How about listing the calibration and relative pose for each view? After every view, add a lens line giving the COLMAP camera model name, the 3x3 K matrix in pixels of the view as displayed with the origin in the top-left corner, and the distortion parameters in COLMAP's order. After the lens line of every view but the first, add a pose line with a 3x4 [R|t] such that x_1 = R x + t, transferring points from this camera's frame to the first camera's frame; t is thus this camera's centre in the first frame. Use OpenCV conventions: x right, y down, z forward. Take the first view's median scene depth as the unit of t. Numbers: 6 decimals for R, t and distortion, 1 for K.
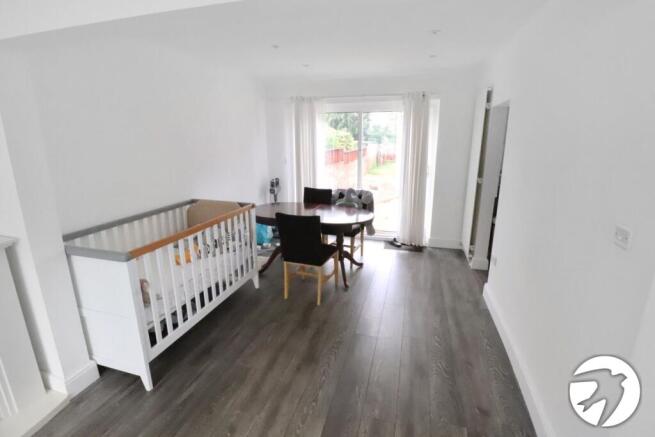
lens RADIAL K [[313.1, 0, 326.6], [0, 313.1, 219.1], [0, 0, 1]] dist [0.005604, 0.000522]
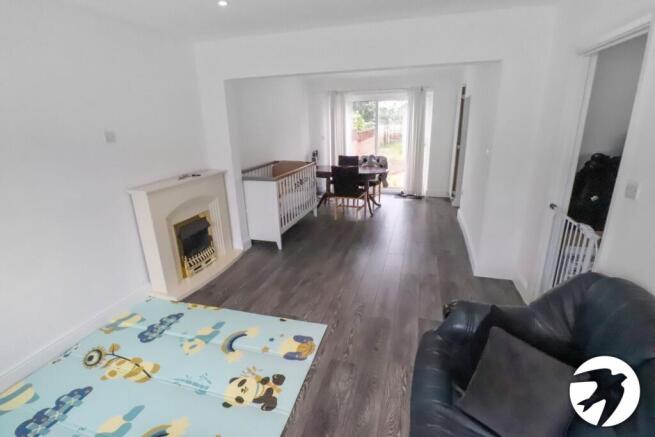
lens RADIAL K [[313.1, 0, 328.7], [0, 313.1, 217.9], [0, 0, 1]] dist [0.005604, 0.000522]
pose [[0.999816, -0.015082, -0.011866, -0.108689], [0.015641, 0.998700, 0.048506, 0.119856], [0.011119, -0.048683, 0.998752, -0.467602]]
